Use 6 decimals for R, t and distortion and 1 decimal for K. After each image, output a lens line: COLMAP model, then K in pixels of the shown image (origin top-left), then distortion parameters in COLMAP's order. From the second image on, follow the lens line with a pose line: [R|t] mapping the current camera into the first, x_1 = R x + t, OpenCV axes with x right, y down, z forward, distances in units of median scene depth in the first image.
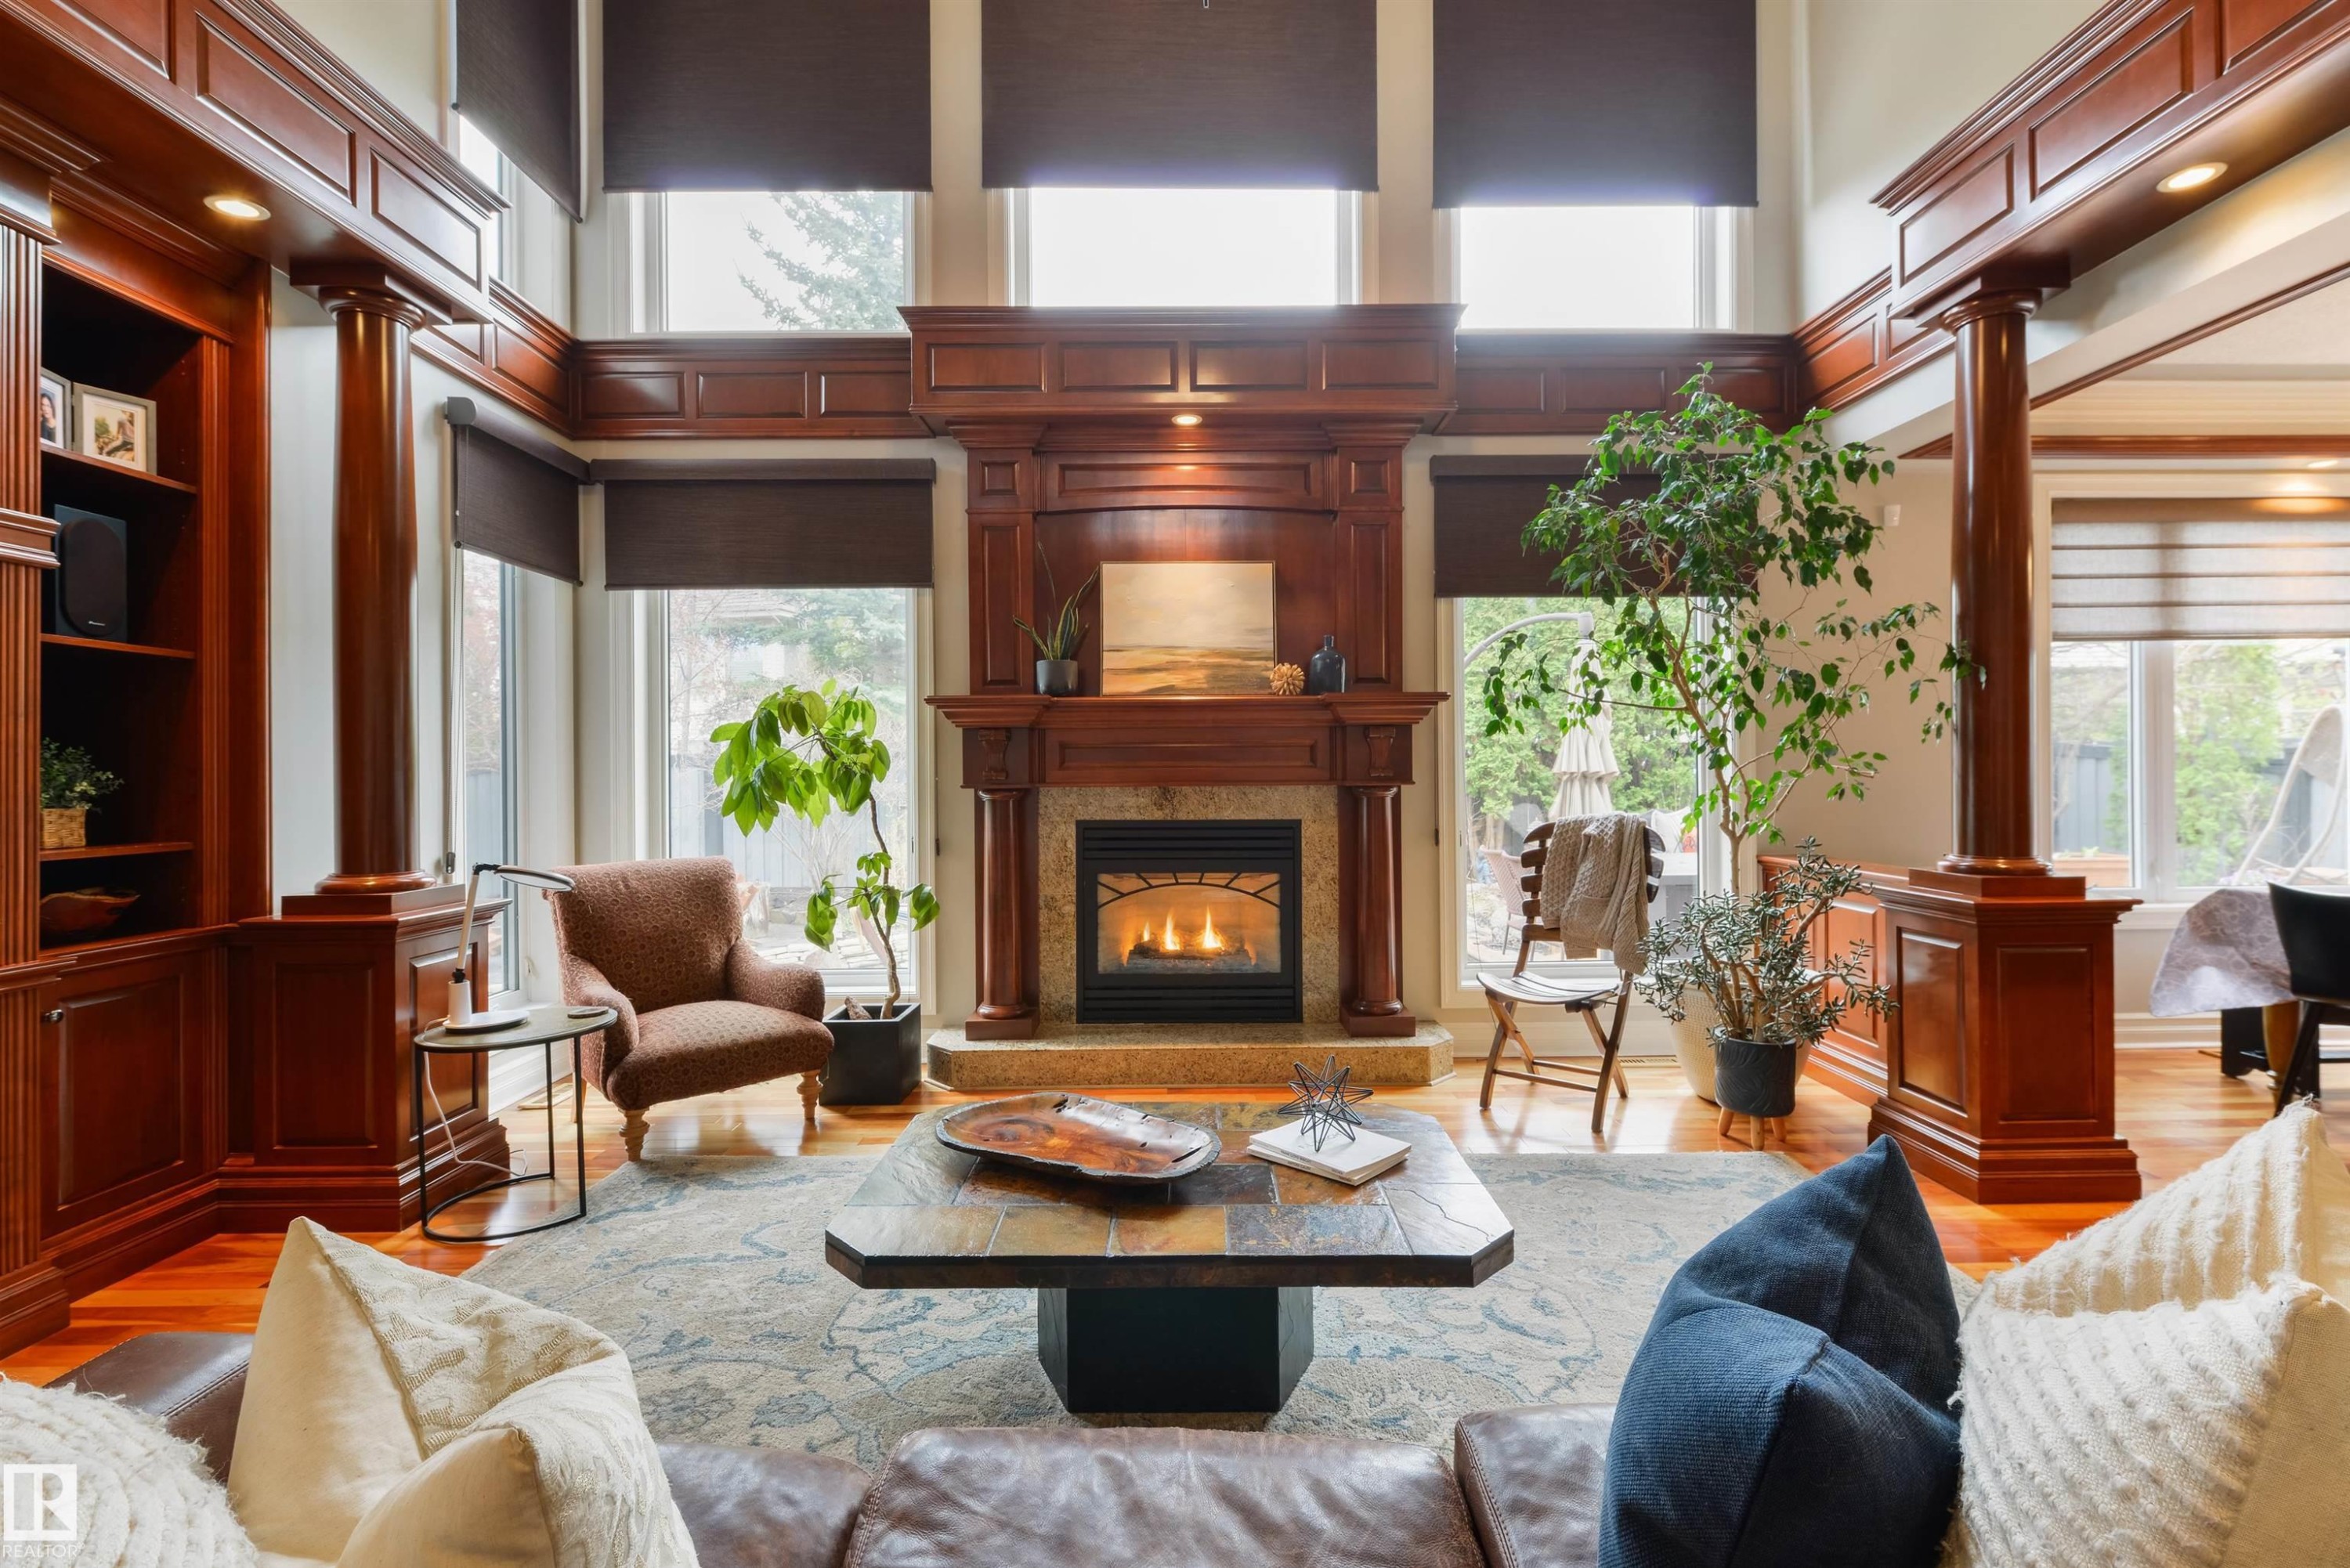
lens RADIAL K [[1054.1, 0, 1175.0], [0, 1054.1, 784.0], [0, 0, 1]] dist [0.001260, -0.000481]
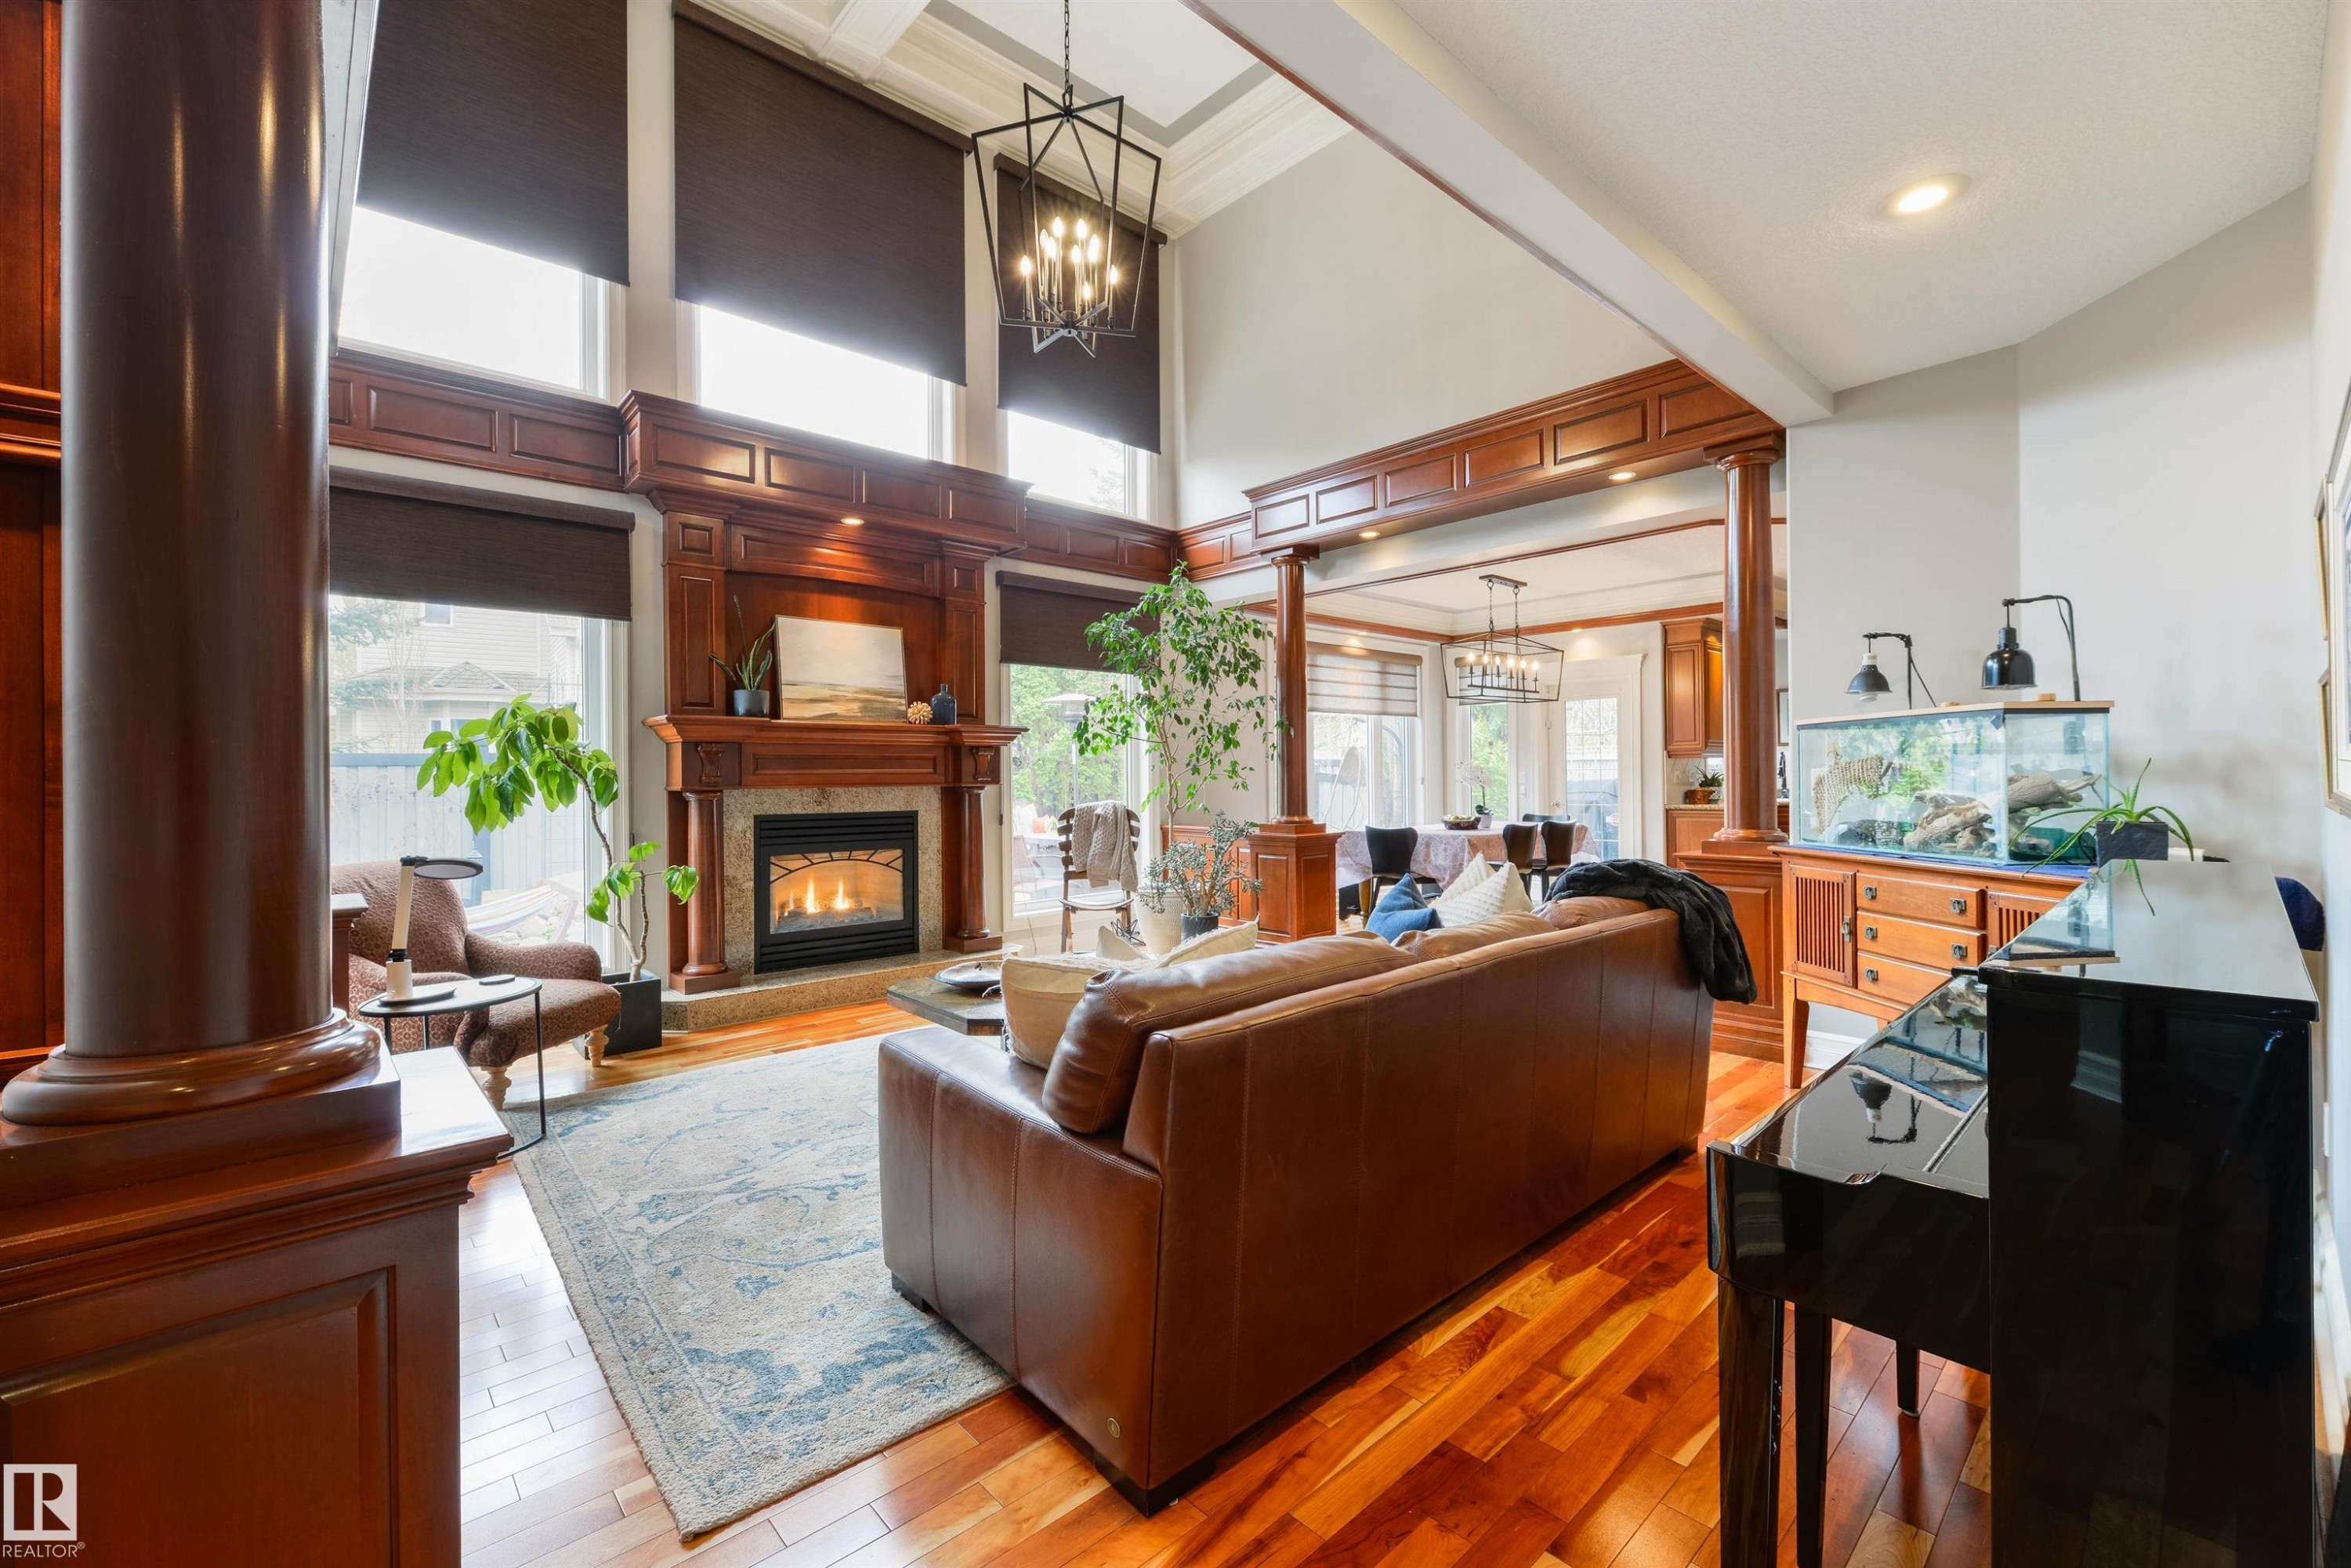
lens RADIAL K [[969.2, 0, 1175.5], [0, 969.2, 784.0], [0, 0, 1]] dist [-0.000025, -0.000050]
pose [[0.748636, -0.004226, 0.662968, -0.499240], [0.009374, 0.999947, -0.004211, 0.006853], [-0.662915, 0.009367, 0.748636, -0.220509]]
